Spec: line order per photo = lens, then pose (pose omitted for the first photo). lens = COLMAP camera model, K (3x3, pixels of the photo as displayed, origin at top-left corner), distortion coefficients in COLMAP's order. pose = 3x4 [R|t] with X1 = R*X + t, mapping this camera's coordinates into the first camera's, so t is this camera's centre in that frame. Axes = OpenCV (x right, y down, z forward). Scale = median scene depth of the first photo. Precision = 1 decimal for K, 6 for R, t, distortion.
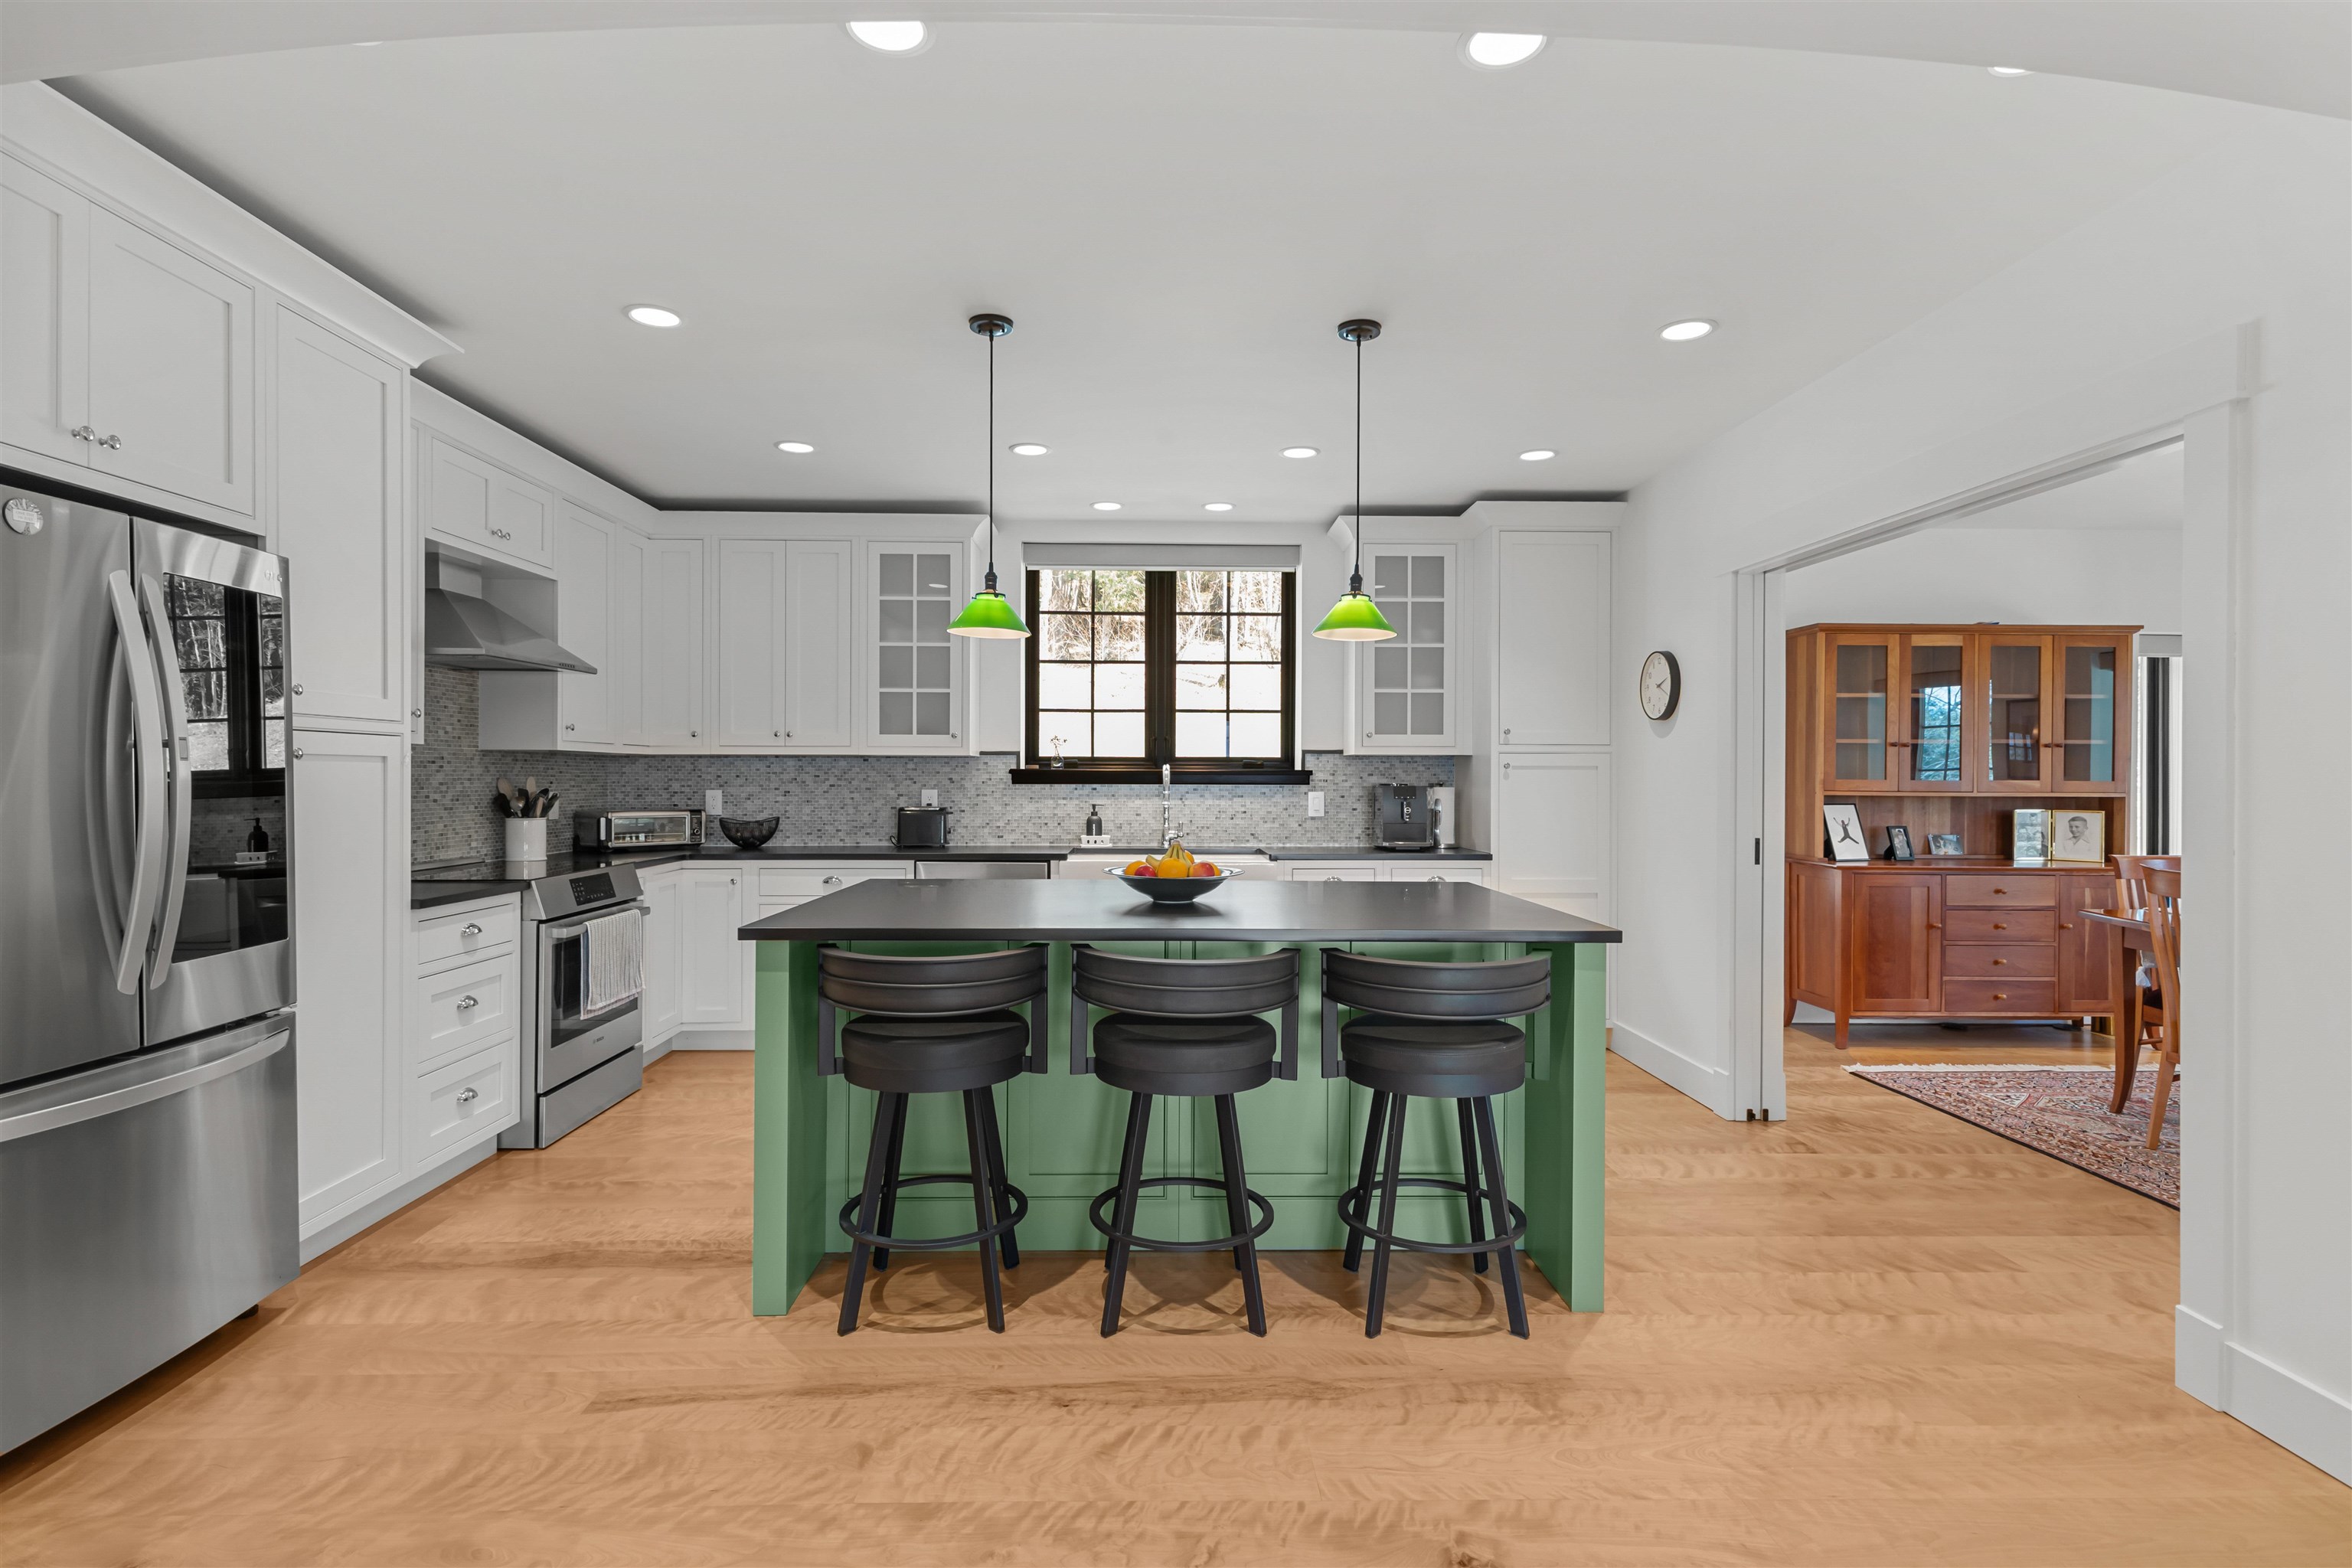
lens RADIAL K [[1137.4, 0, 1181.0], [0, 1137.4, 778.7], [0, 0, 1]] dist [0.017218, 0.000372]
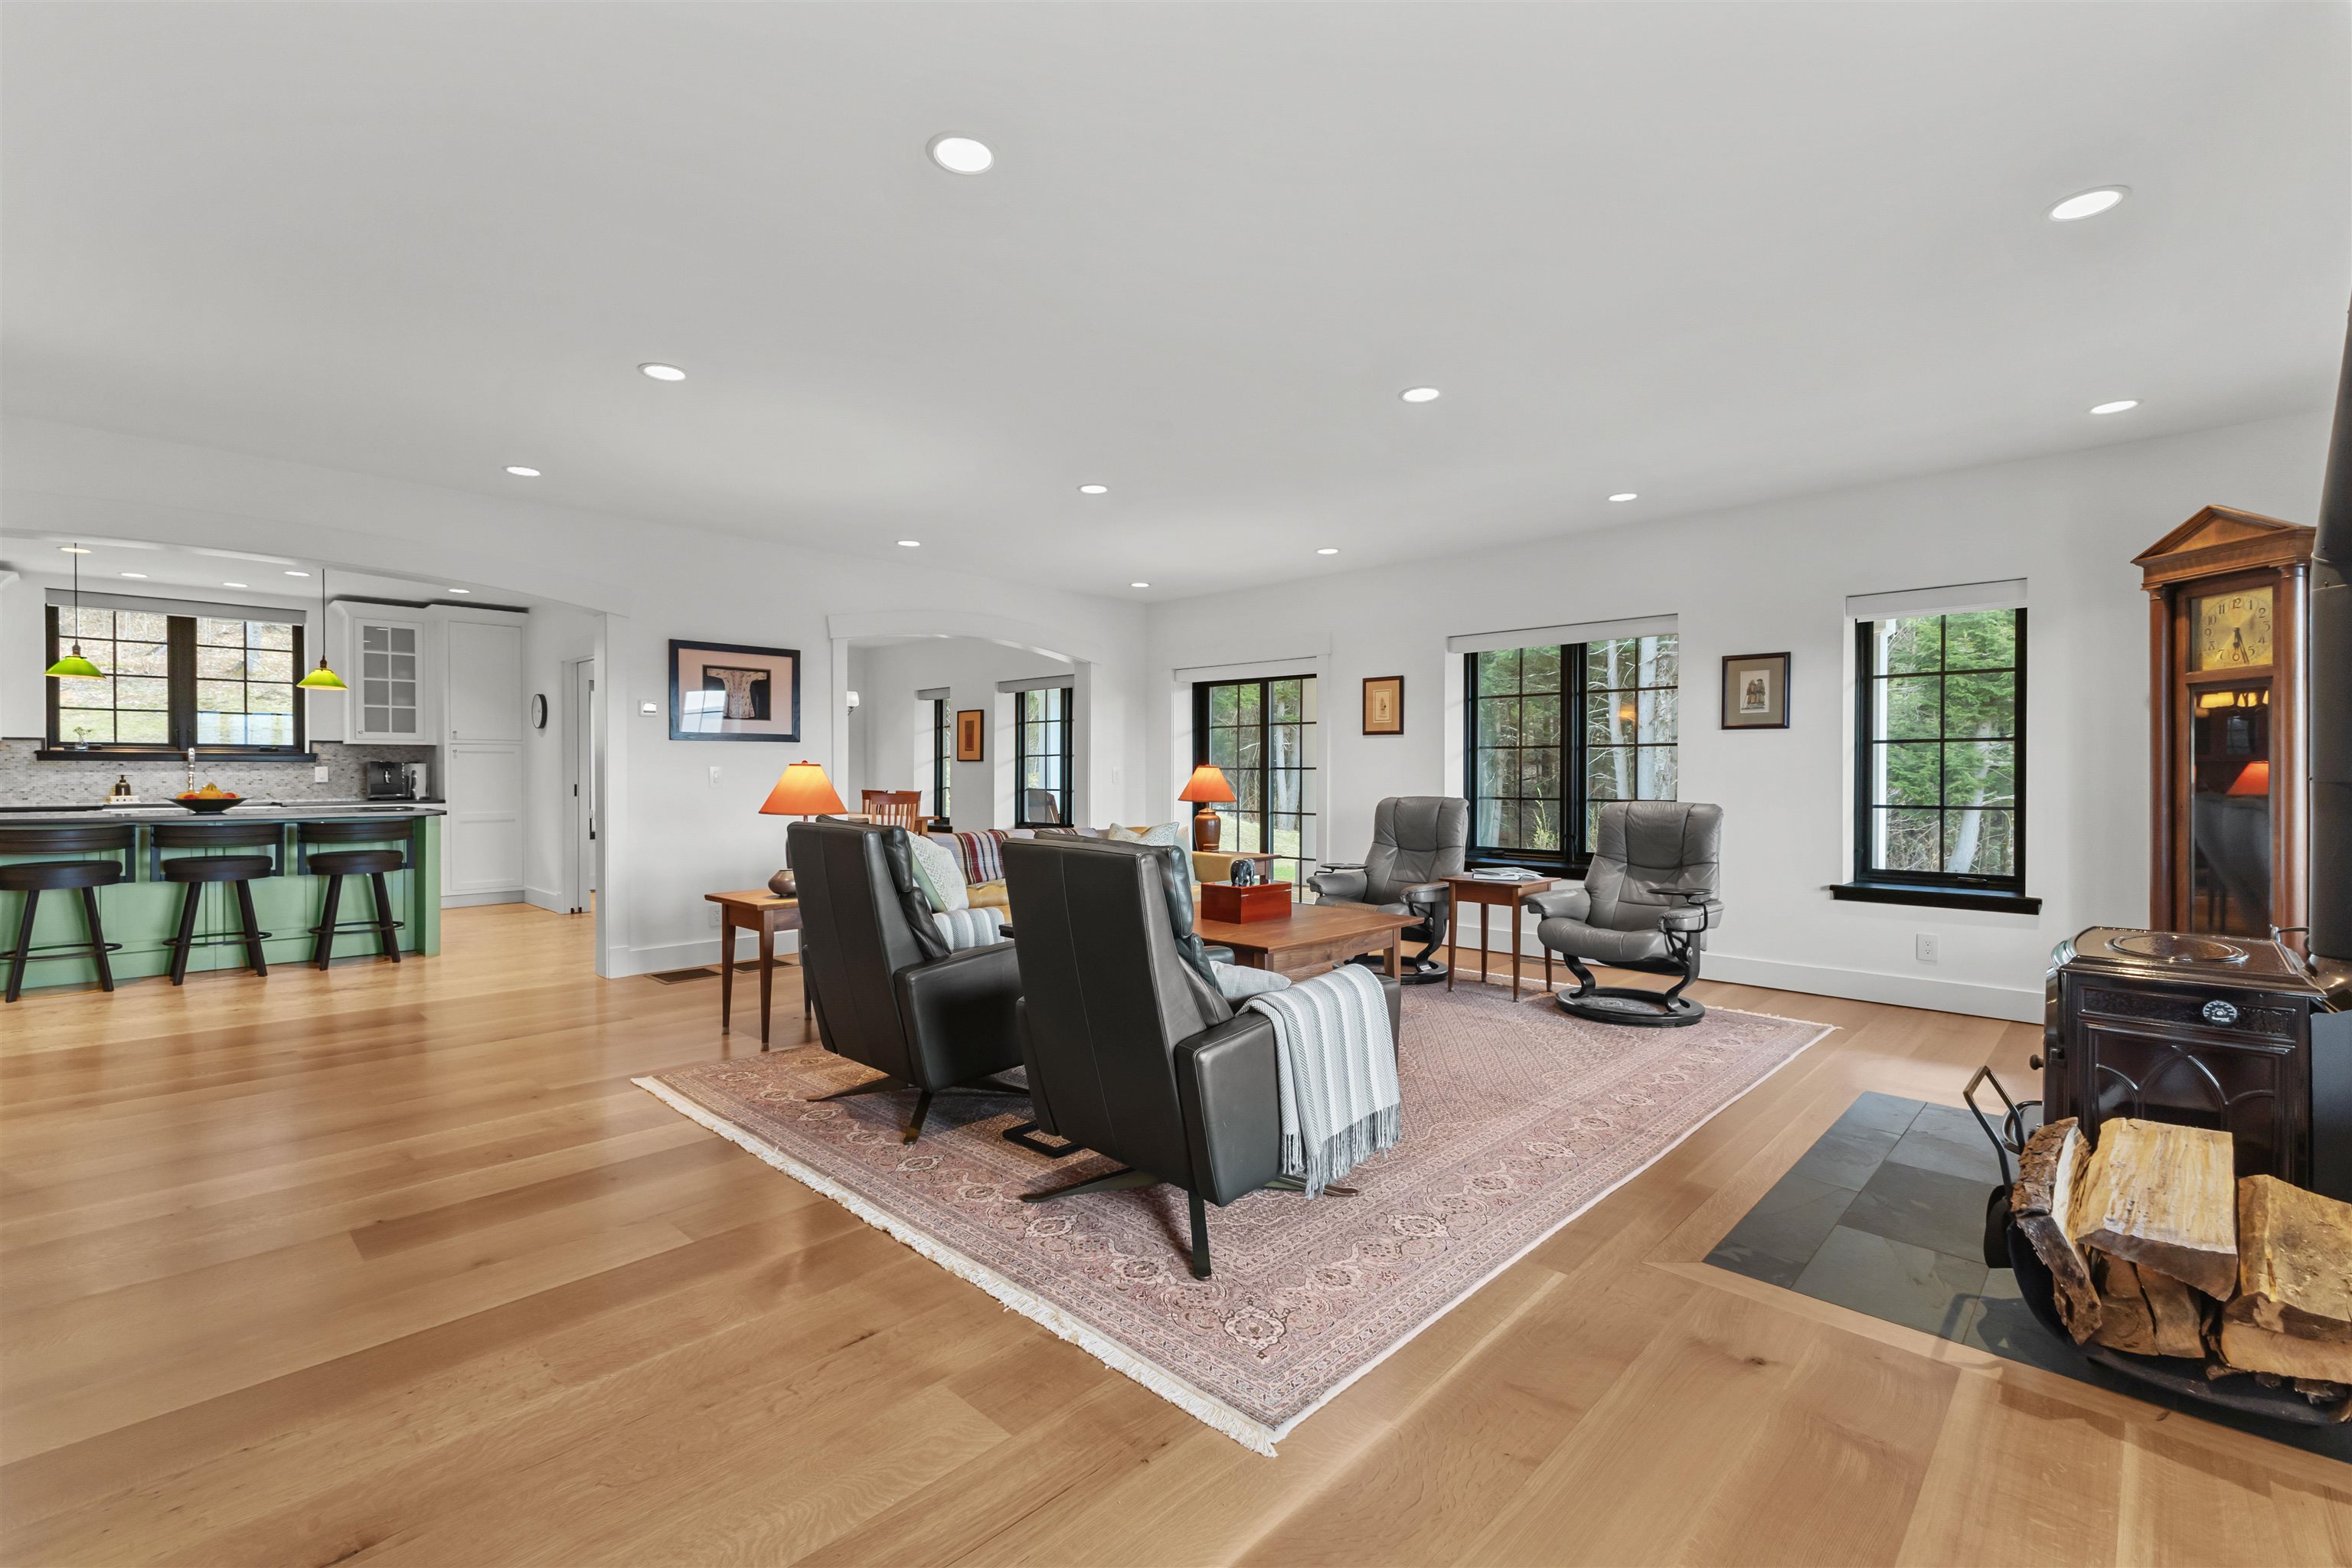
lens RADIAL K [[1015.3, 0, 1188.6], [0, 1015.3, 779.1], [0, 0, 1]] dist [-0.000175, -0.000442]
pose [[0.707190, -0.009143, 0.706965, -0.036556], [0.004049, 0.999952, 0.008881, 0.027847], [-0.707012, -0.003418, 0.707193, -1.138039]]
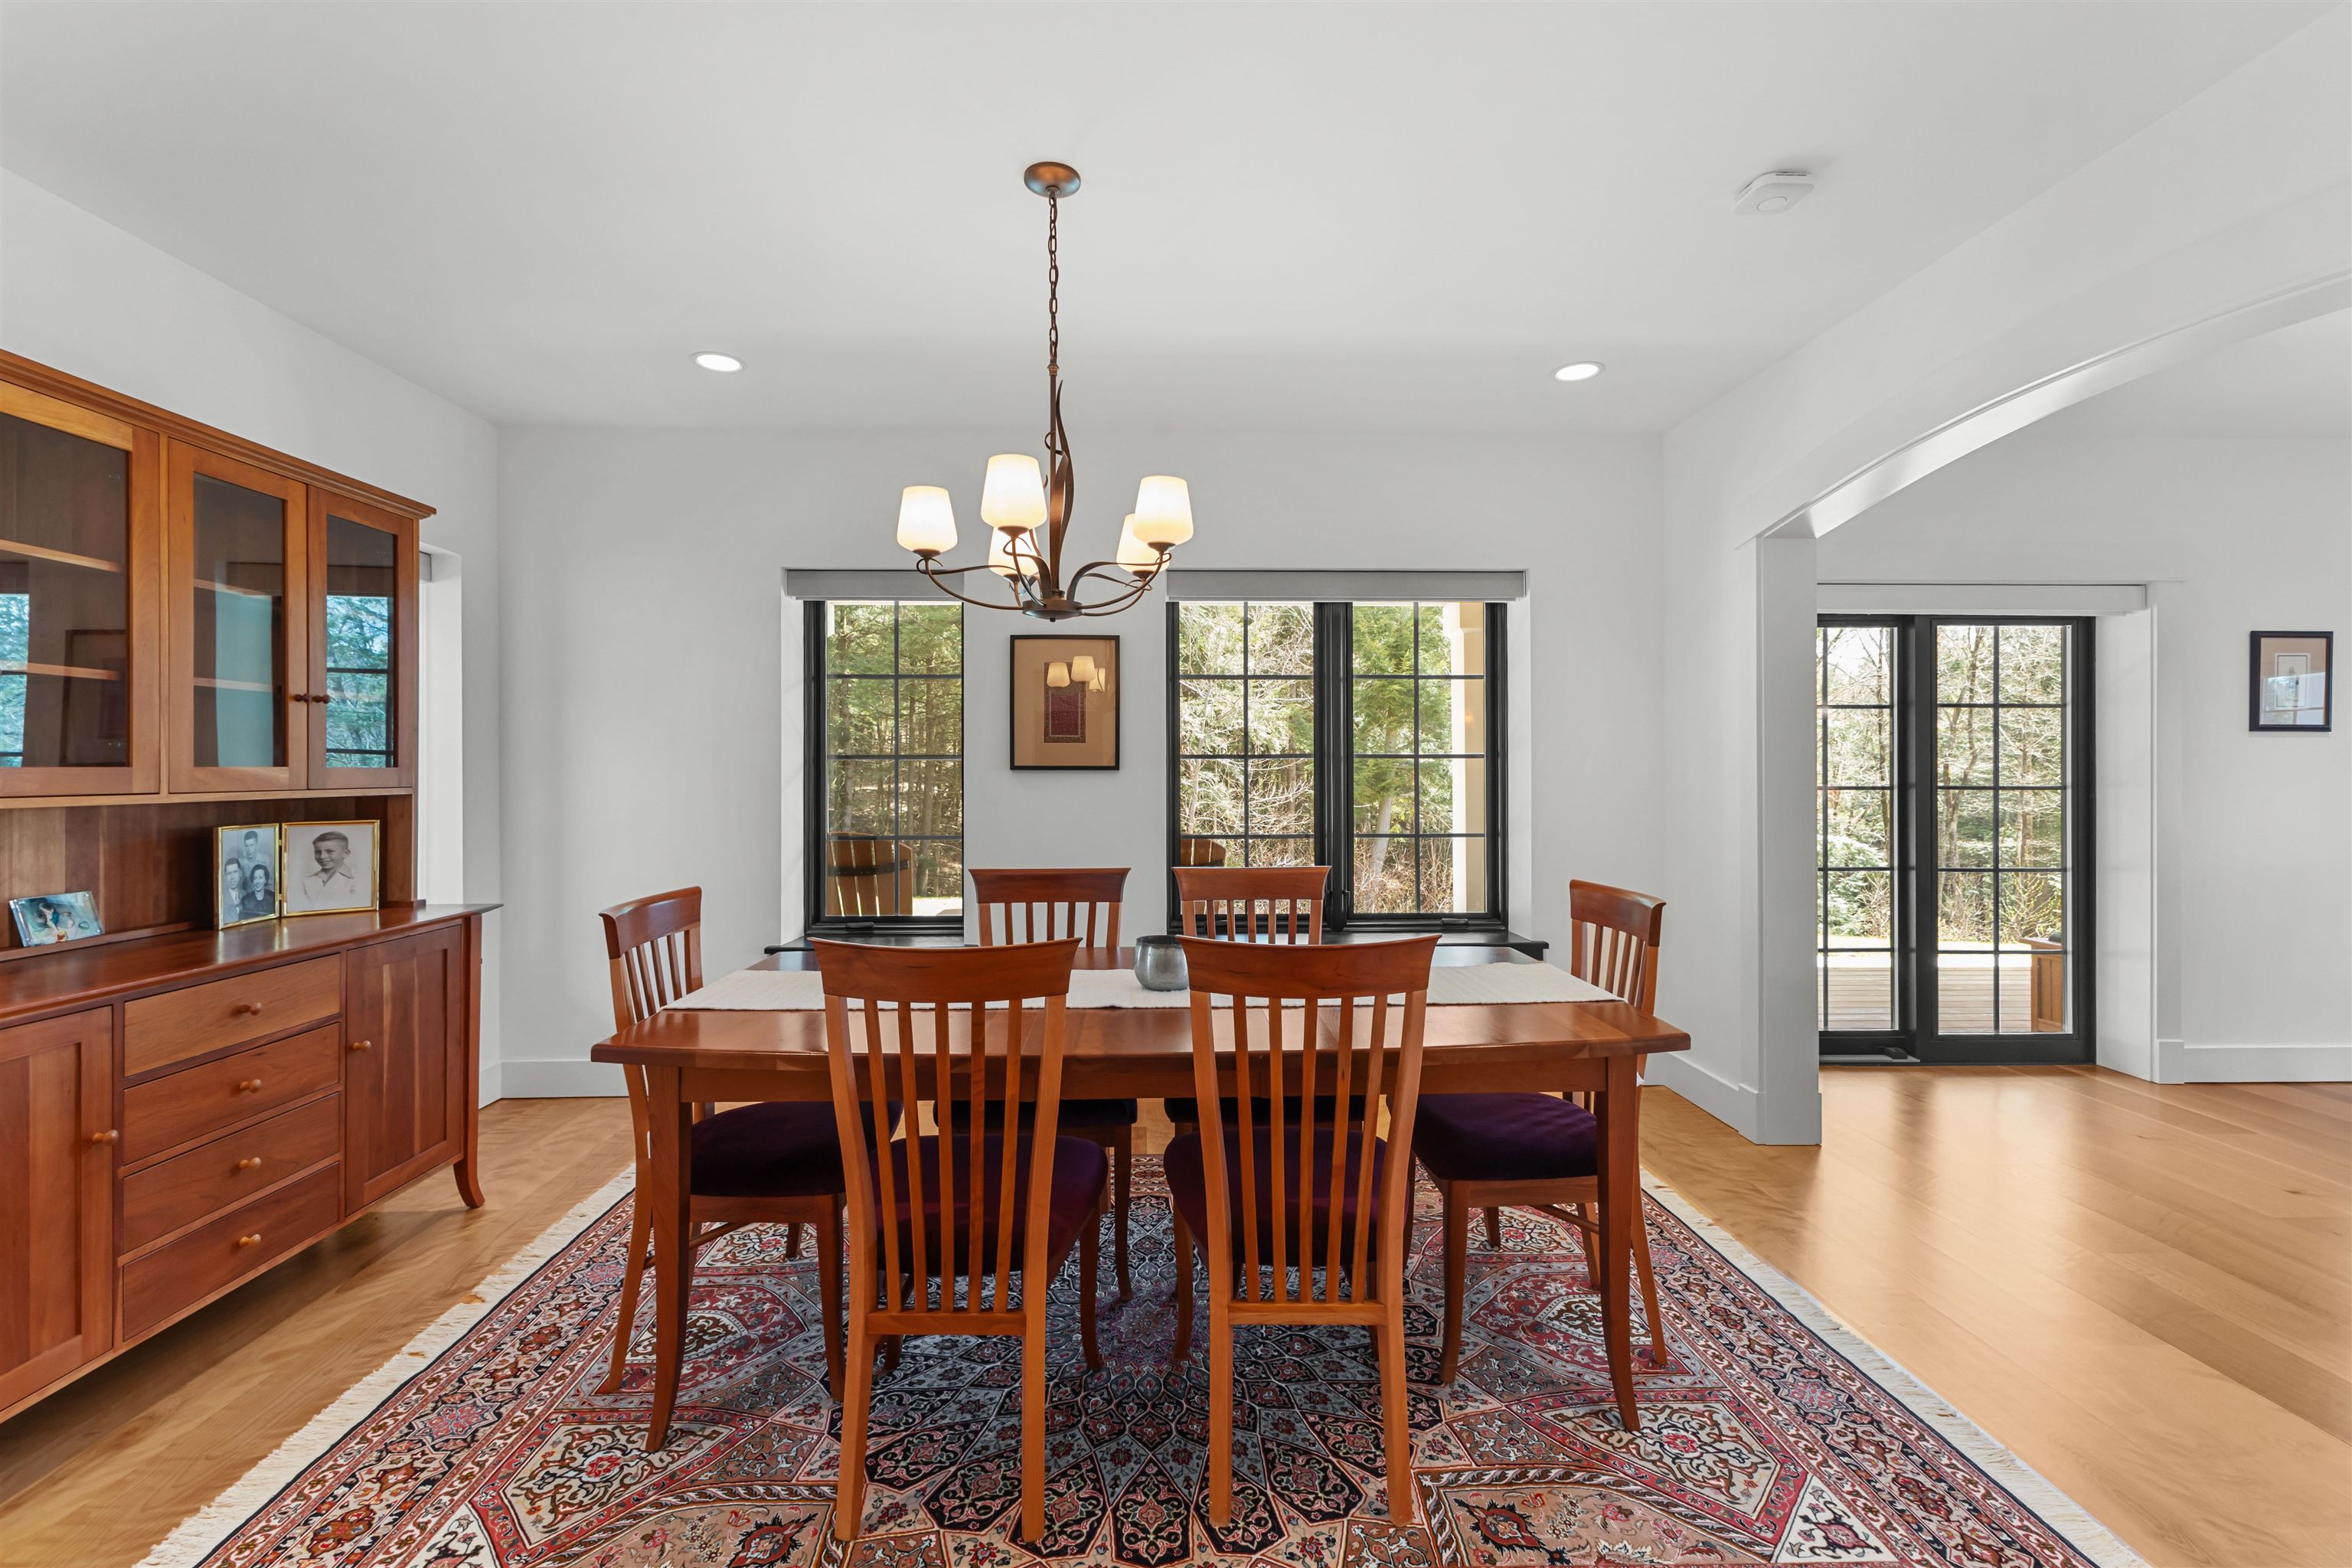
lens RADIAL K [[1015.3, 0, 1175.7], [0, 1015.3, 775.7], [0, 0, 1]] dist [-0.000175, -0.000442]
pose [[0.002137, -0.012508, 0.999919, 0.264632], [0.000792, 0.999921, 0.012506, 0.000098], [-0.999997, 0.000765, 0.002147, 0.531521]]
